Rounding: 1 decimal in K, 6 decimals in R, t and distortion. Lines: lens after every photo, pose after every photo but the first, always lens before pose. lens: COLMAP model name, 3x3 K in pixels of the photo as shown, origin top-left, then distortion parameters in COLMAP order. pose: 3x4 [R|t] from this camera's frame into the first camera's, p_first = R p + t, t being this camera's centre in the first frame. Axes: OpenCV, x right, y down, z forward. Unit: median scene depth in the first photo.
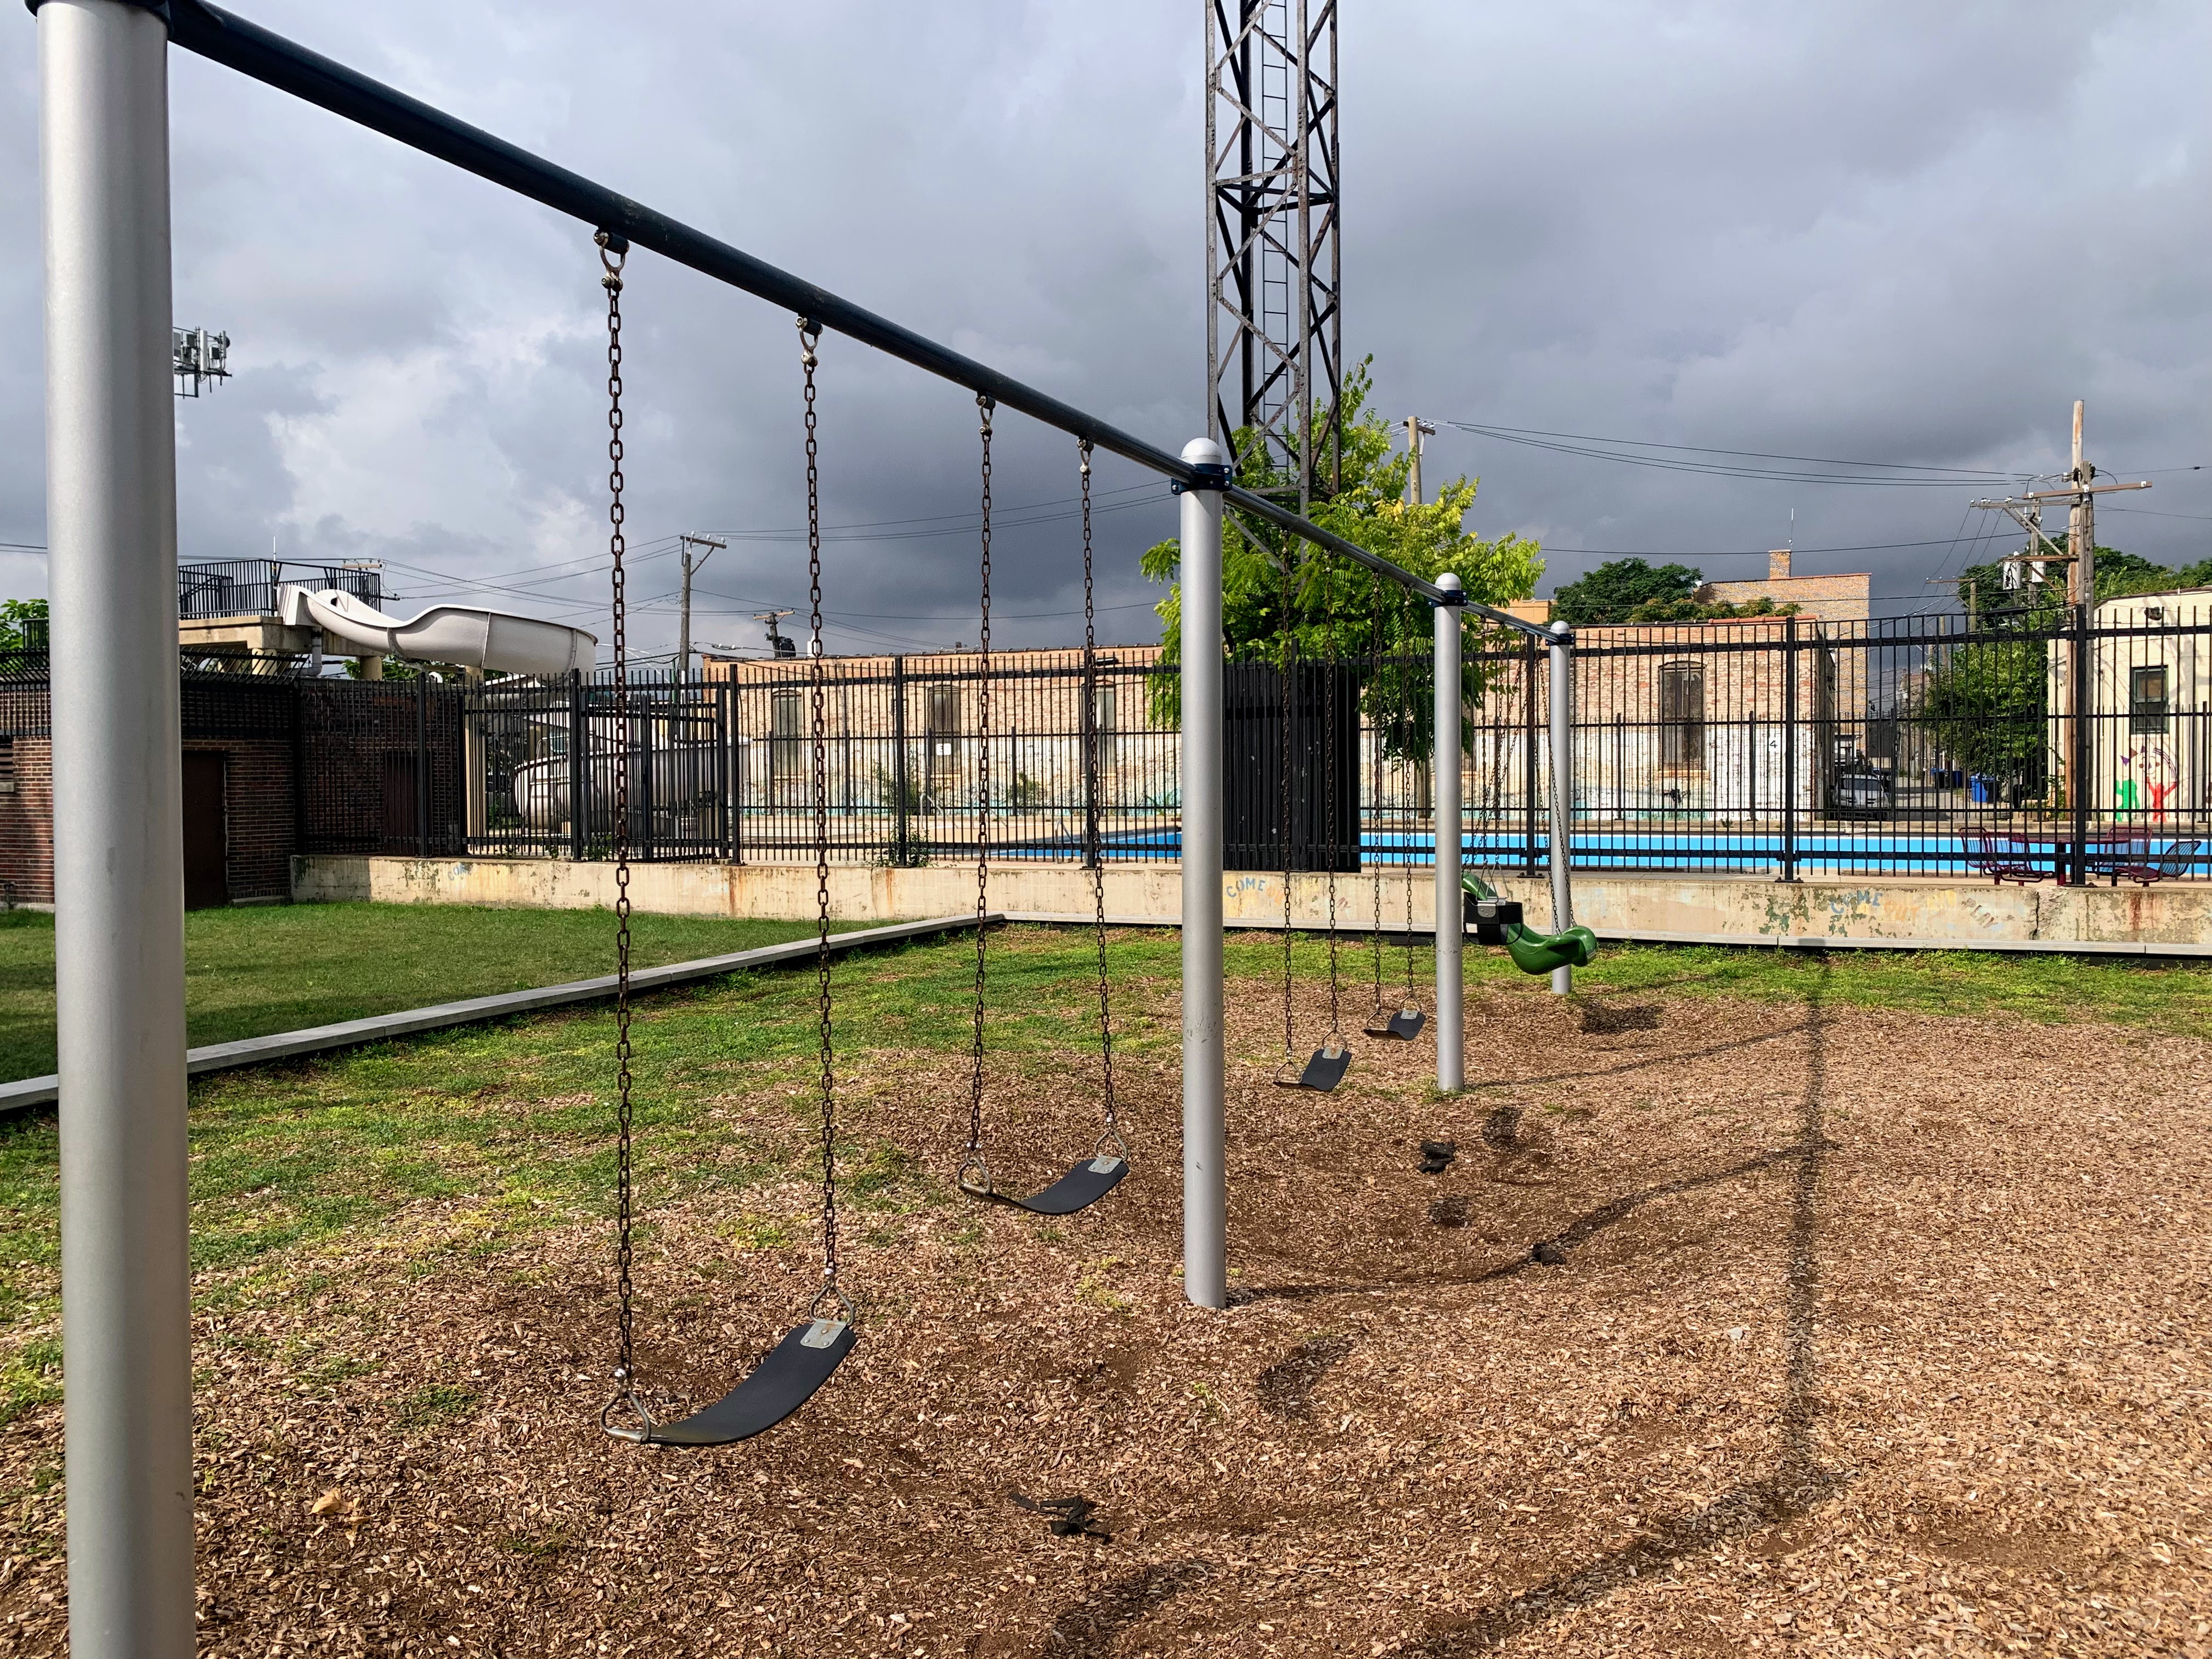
lens RADIAL K [[1695.8, 0, 1065.6], [0, 1695.8, 828.6], [0, 0, 1]] dist [0.064542, -0.137165]
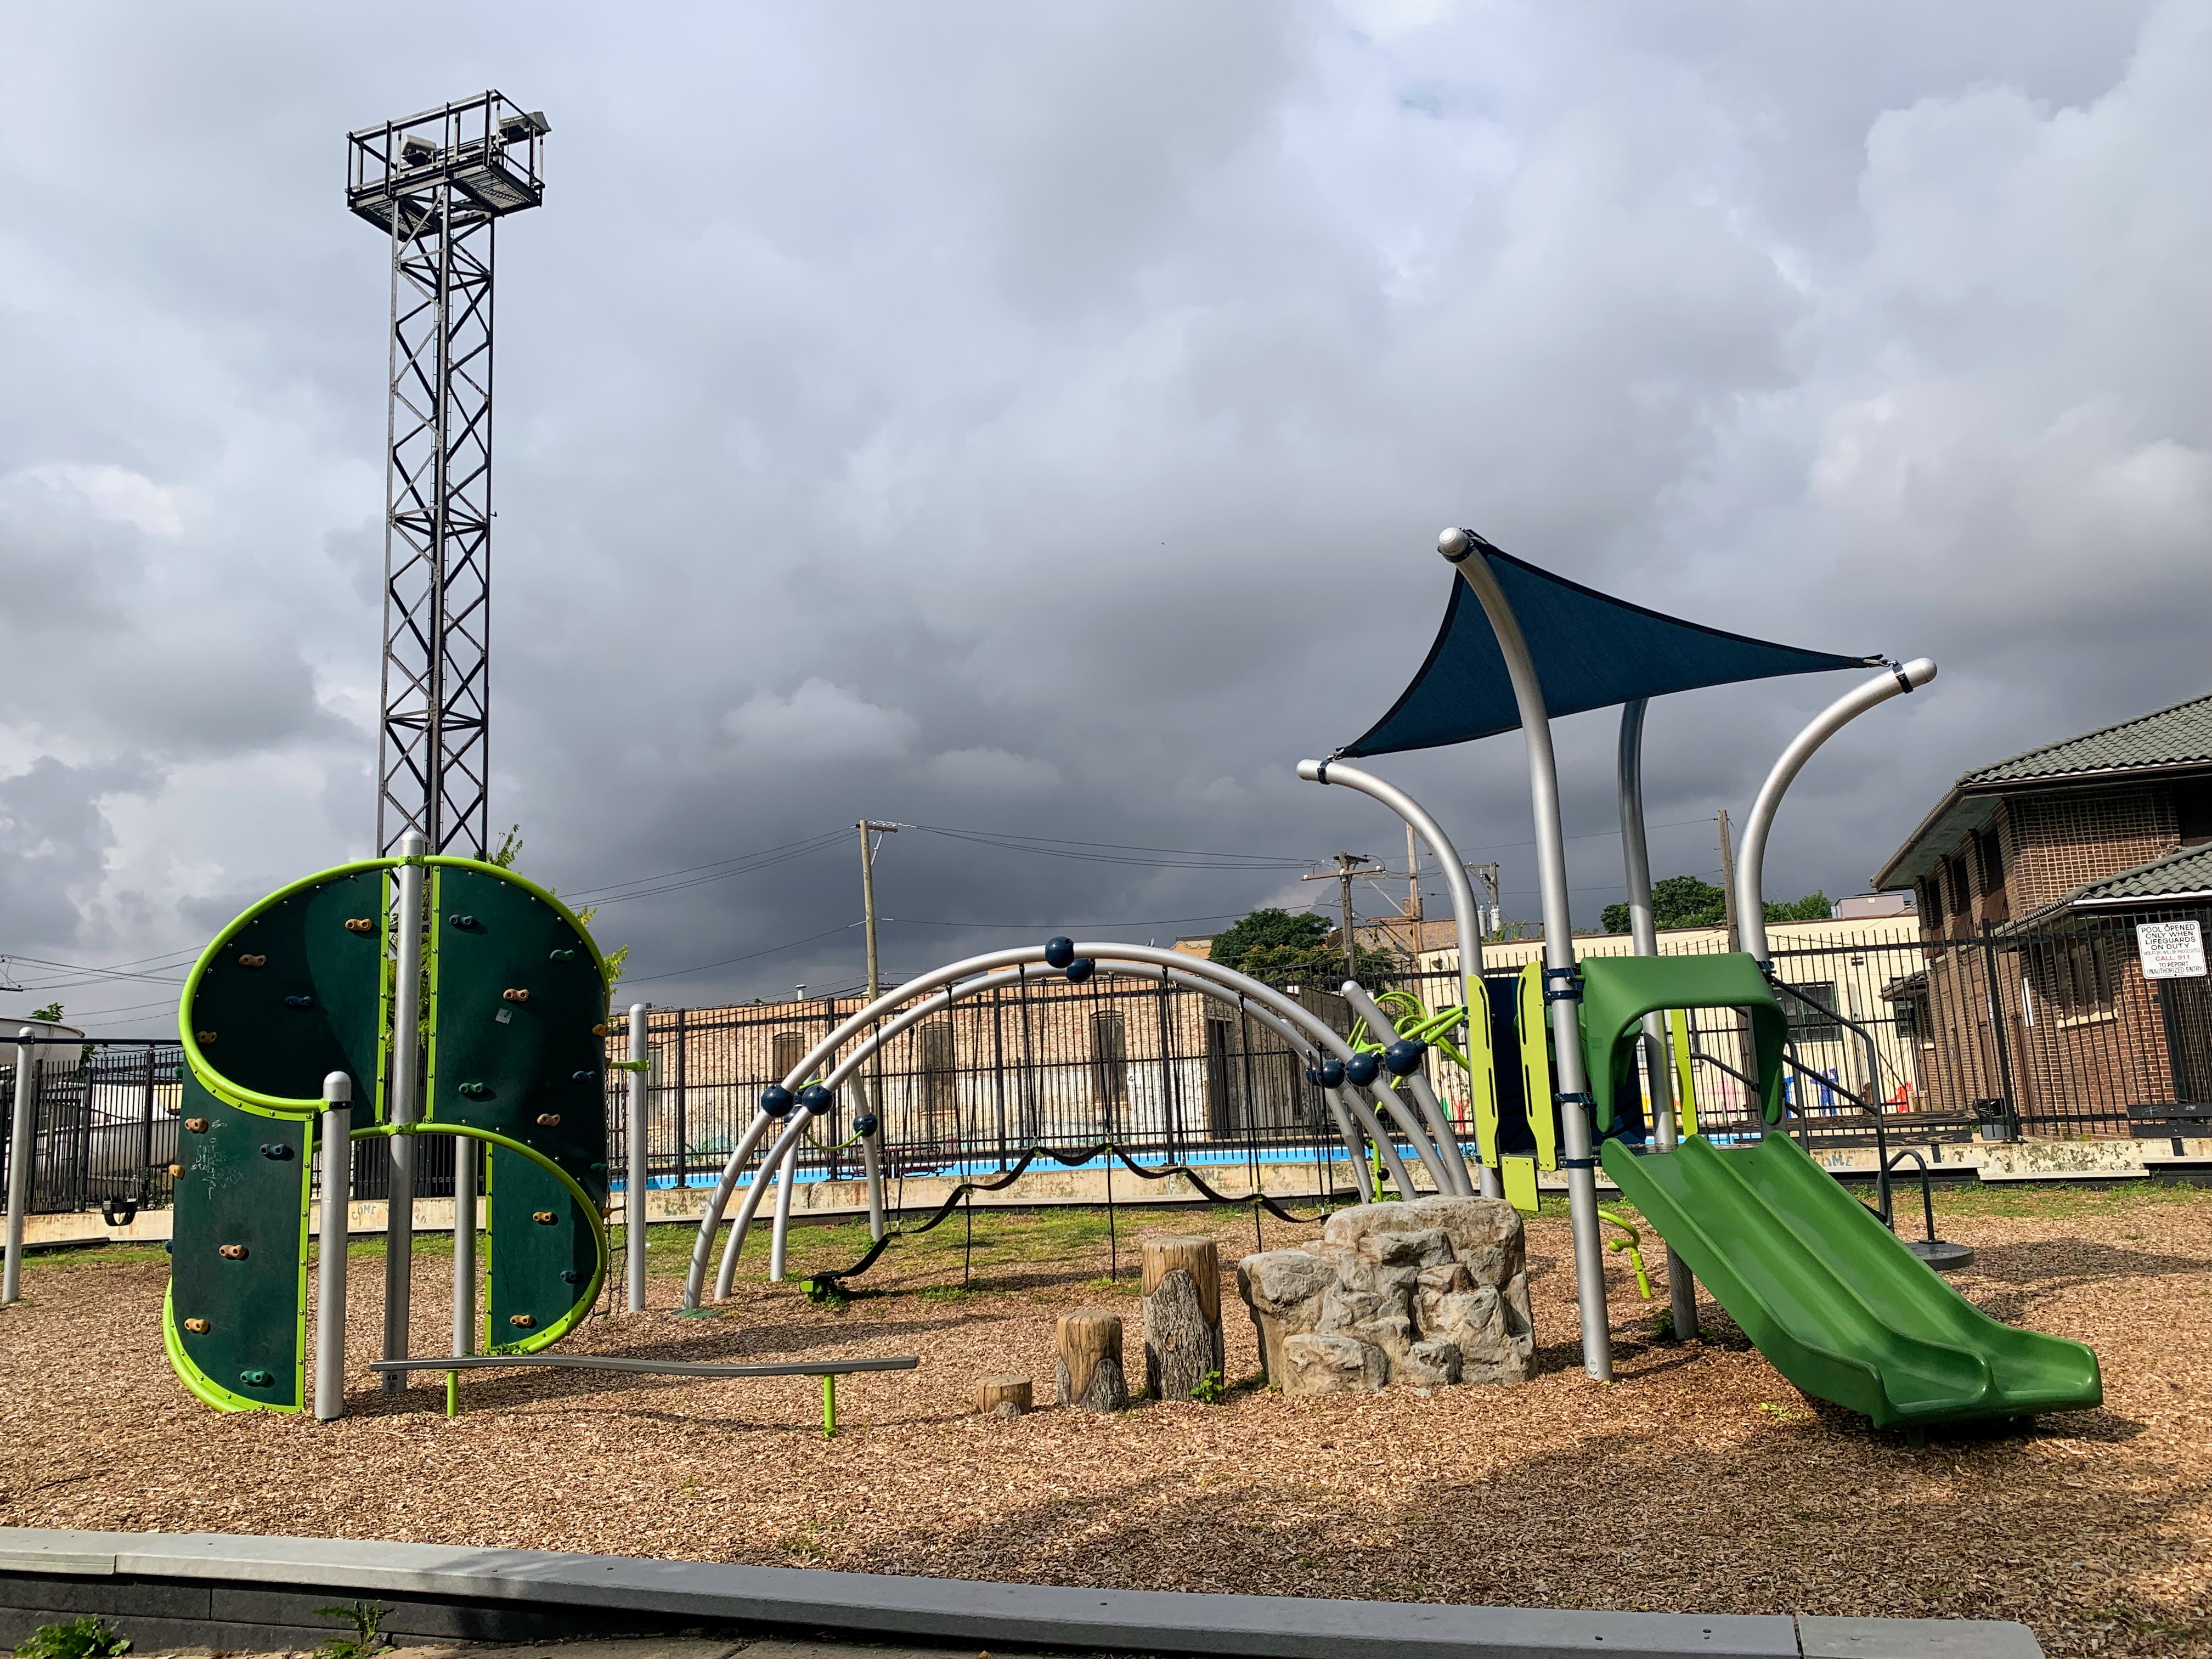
lens RADIAL K [[1695.8, 0, 1065.6], [0, 1695.8, 828.6], [0, 0, 1]] dist [0.064542, -0.137165]
pose [[0.997487, -0.023704, 0.066760, 0.258686], [0.036450, 0.979777, -0.196745, 0.011094], [-0.060746, 0.198684, 0.978179, -0.201927]]
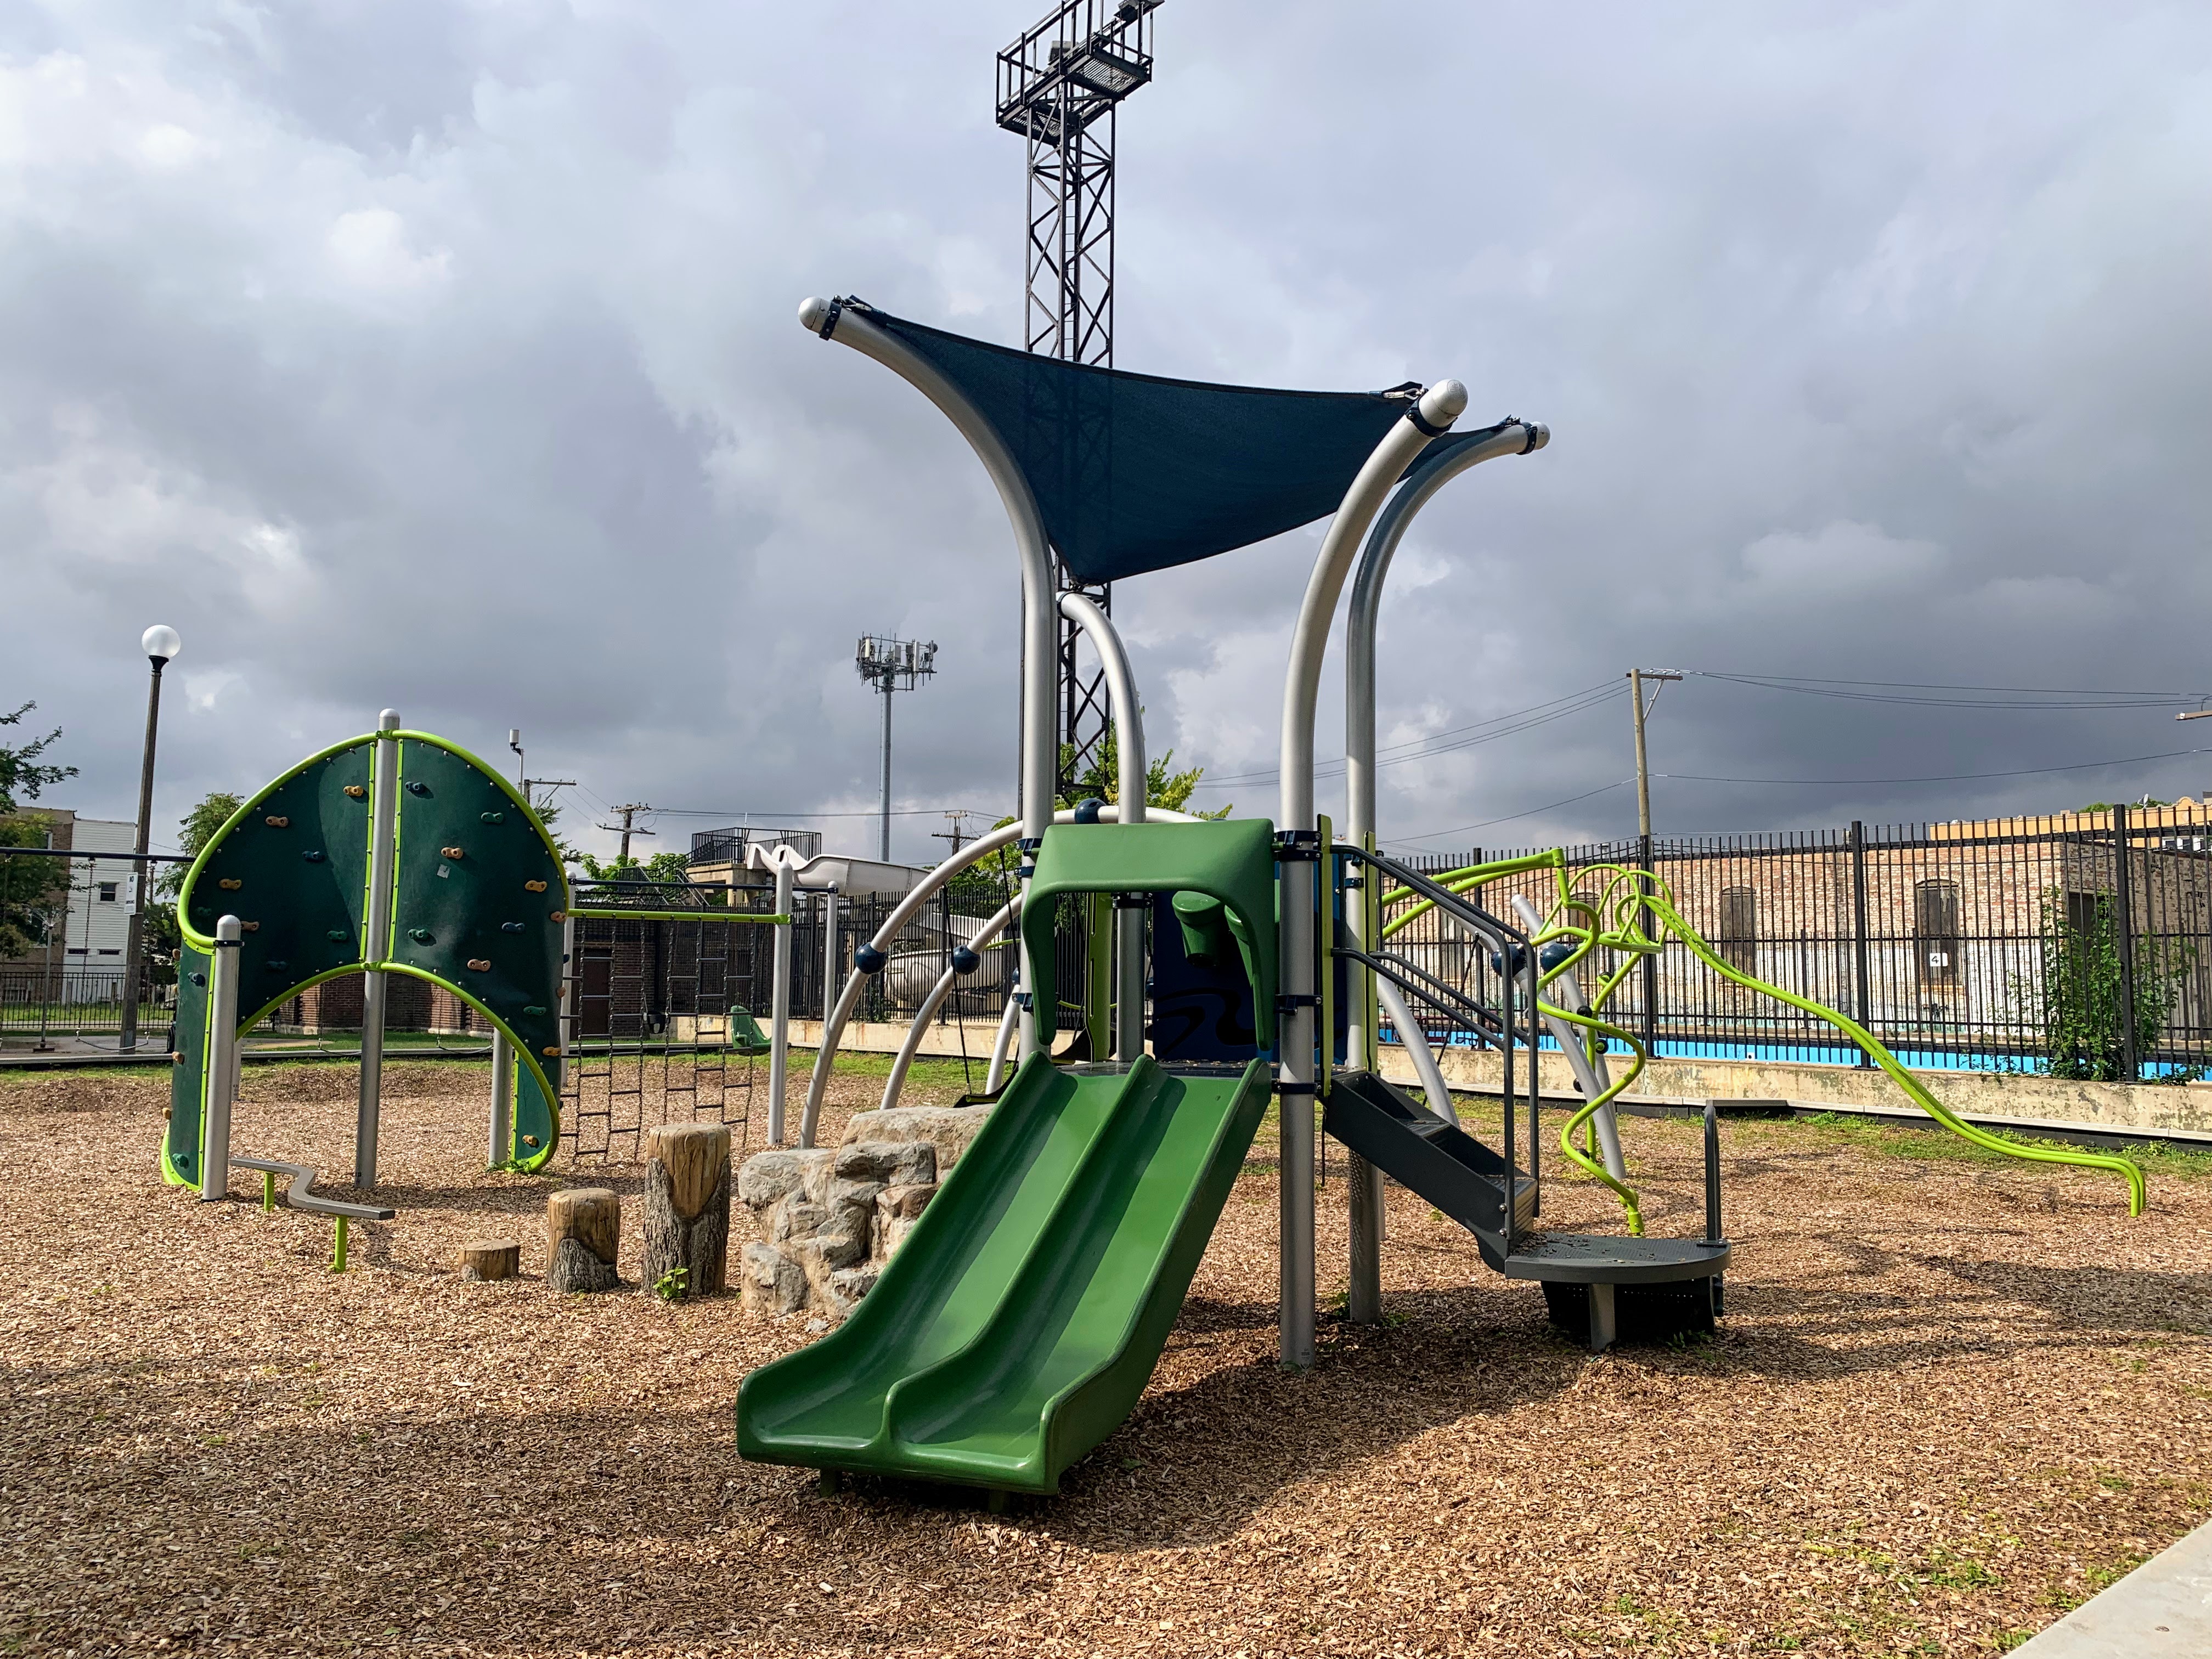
lens RADIAL K [[1683.4, 0, 1061.1], [0, 1683.4, 820.7], [0, 0, 1]] dist [0.004516, -0.003490]
pose [[0.875476, -0.027414, -0.482484, 0.395159], [-0.034811, 0.992219, -0.119542, 0.007540], [0.482007, 0.121452, 0.867709, -0.145992]]
